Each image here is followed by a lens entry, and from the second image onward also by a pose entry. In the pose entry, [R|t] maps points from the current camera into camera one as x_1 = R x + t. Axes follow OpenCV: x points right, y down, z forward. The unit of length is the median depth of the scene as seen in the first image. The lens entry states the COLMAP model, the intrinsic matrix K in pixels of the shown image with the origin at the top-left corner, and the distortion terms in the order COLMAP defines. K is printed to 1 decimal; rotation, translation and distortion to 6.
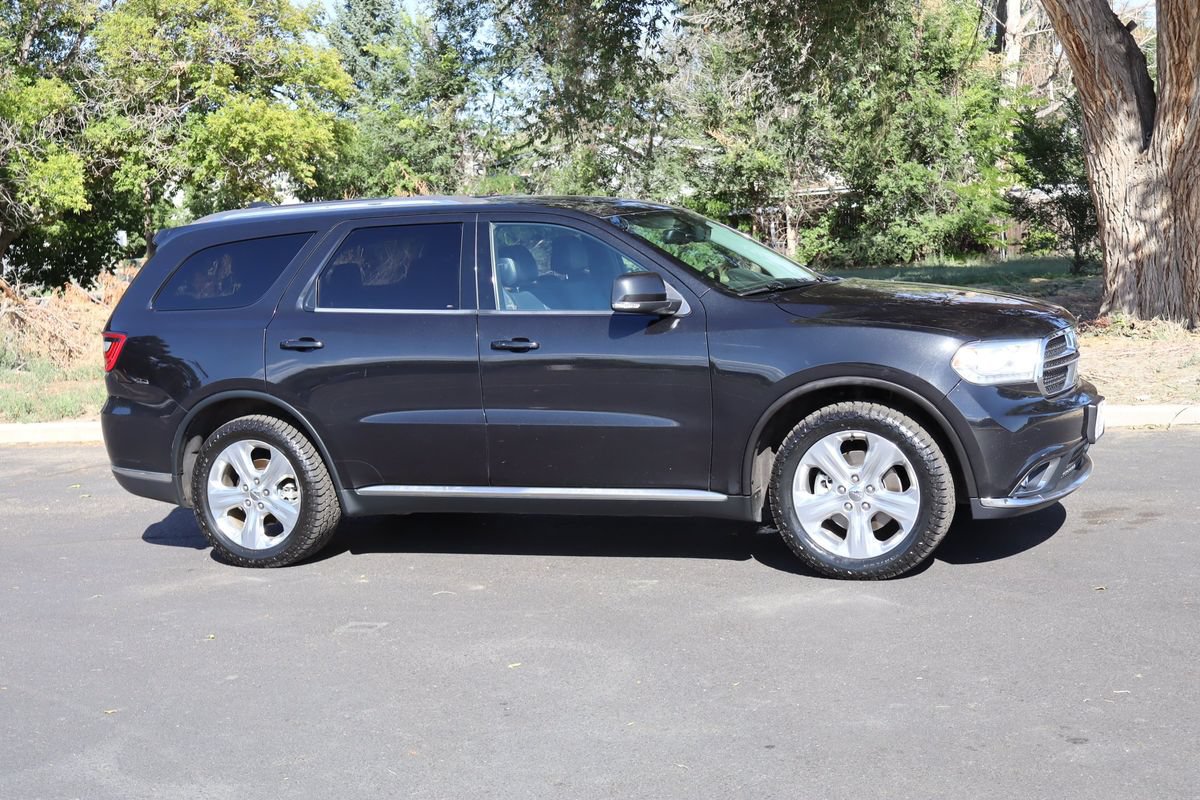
lens RADIAL K [[1648.8, 0, 600.0], [0, 1648.8, 400.0], [0, 0, 1]] dist [0.005695, -0.015151]
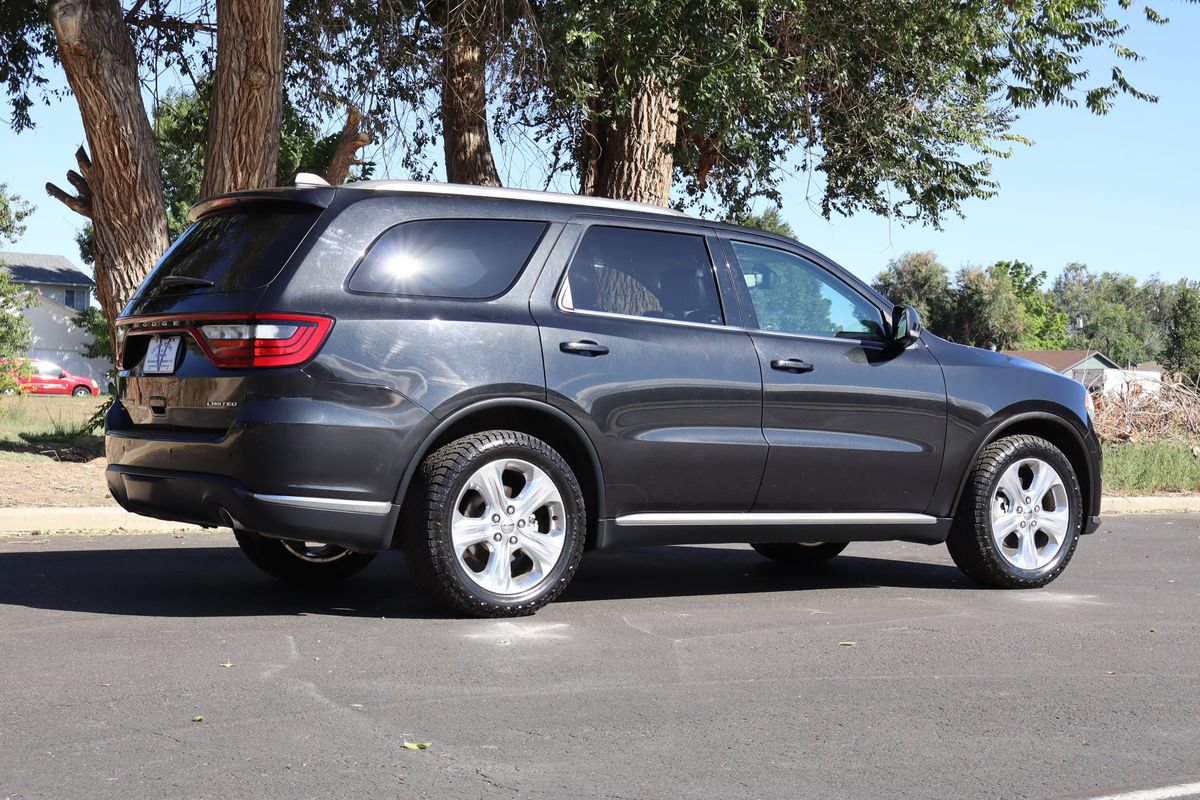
lens RADIAL K [[1992.8, 0, 600.0], [0, 1992.8, 400.0], [0, 0, 1]] dist [-0.002095, -0.000002]
pose [[0.525634, 0.077746, 0.847151, -1.024029], [0.028320, 0.993664, -0.108763, 0.103537], [-0.850239, 0.081161, 0.520102, 0.437571]]
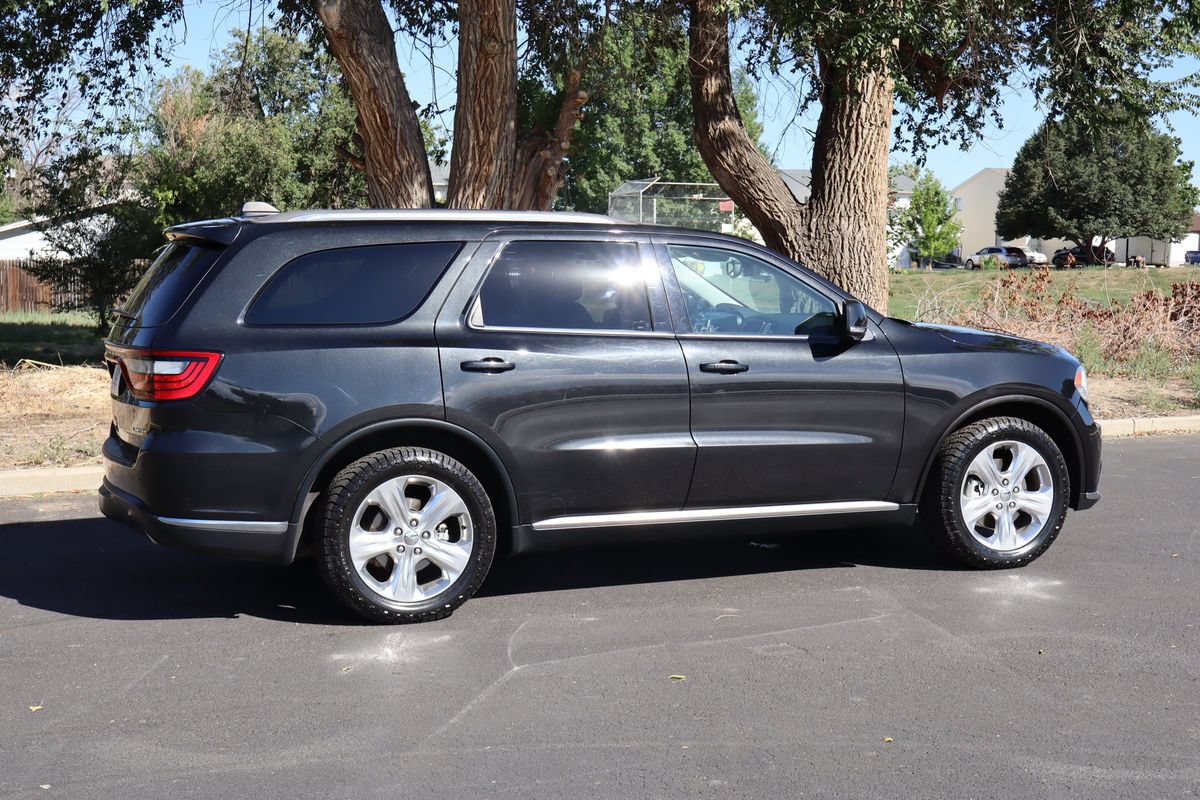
lens RADIAL K [[1648.8, 0, 600.0], [0, 1648.8, 400.0], [0, 0, 1]] dist [0.005695, -0.015151]
pose [[0.712407, 0.001261, 0.701765, -0.744105], [0.030760, 0.998981, -0.033022, 0.016198], [-0.701092, 0.045112, 0.711642, 0.306235]]
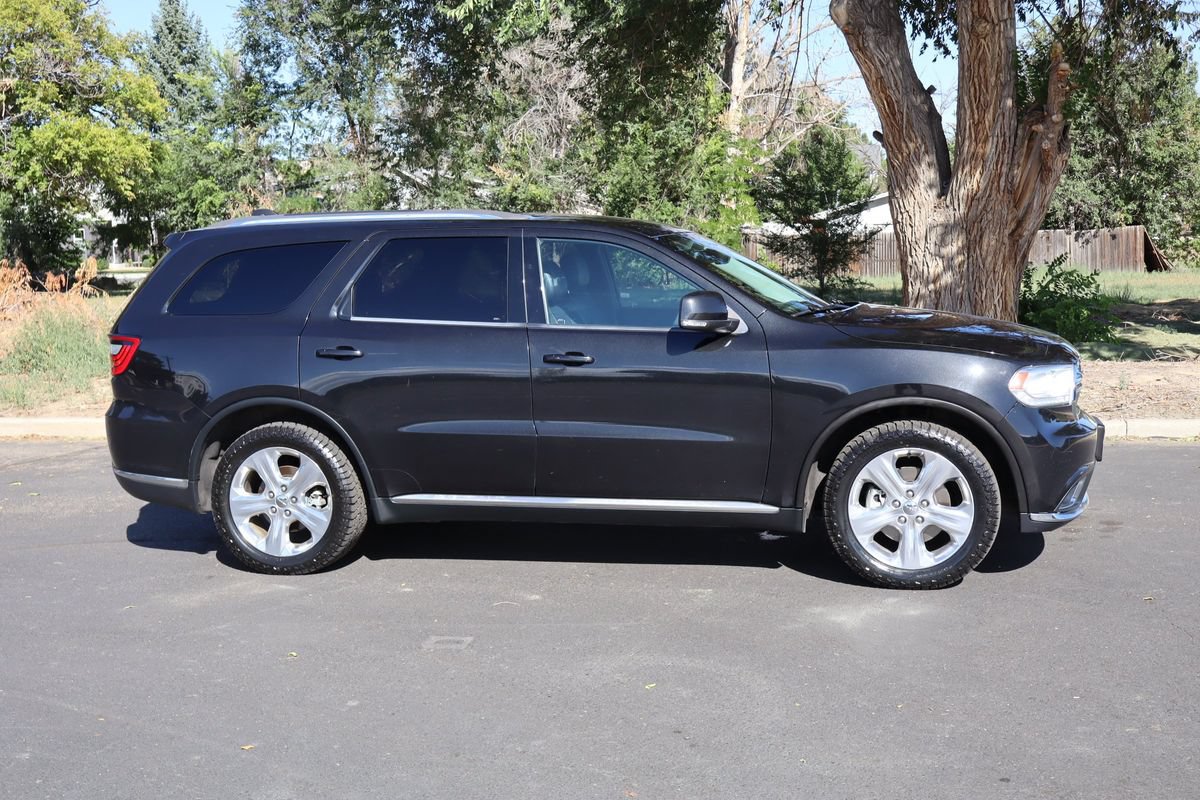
lens RADIAL K [[1403.7, 0, 600.0], [0, 1403.7, 400.0], [0, 0, 1]] dist [0.008184, -0.004769]
pose [[0.984146, 0.016084, 0.176630, -0.169477], [-0.016482, 0.999864, 0.000788, -0.008043], [-0.176593, -0.003687, 0.984277, 0.127857]]
